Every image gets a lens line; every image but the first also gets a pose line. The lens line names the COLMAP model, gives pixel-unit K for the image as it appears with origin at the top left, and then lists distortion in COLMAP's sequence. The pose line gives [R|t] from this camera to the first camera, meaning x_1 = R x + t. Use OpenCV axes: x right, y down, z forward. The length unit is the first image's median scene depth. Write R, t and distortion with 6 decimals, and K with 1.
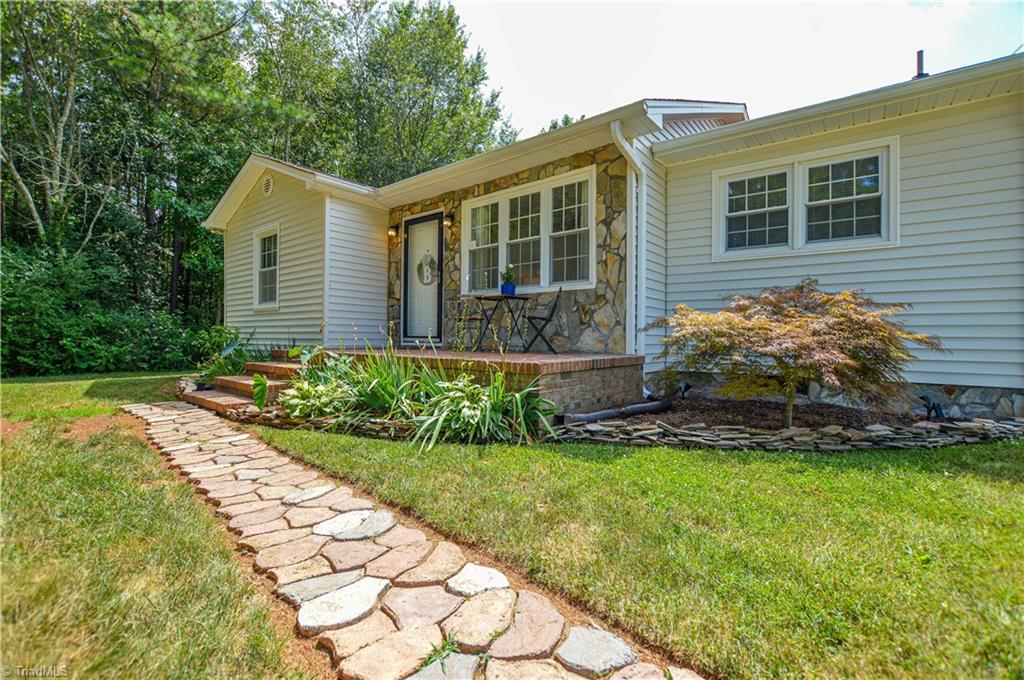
lens RADIAL K [[460.5, 0, 512.0], [0, 460.5, 340.0], [0, 0, 1]] dist [-0.040023, 0.008903]
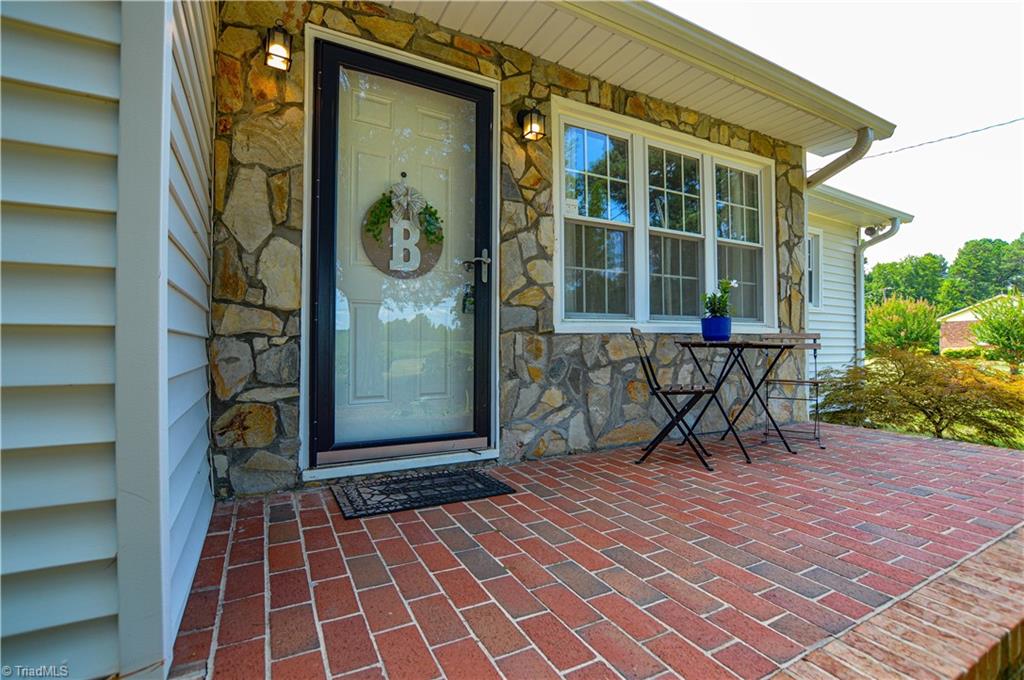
lens RADIAL K [[460.5, 0, 512.0], [0, 460.5, 340.0], [0, 0, 1]] dist [-0.040023, 0.008903]
pose [[0.385674, 0.002782, 0.922631, -0.538895], [0.003620, 0.999983, -0.004528, -0.086498], [-0.922628, 0.005086, 0.385657, 0.947173]]
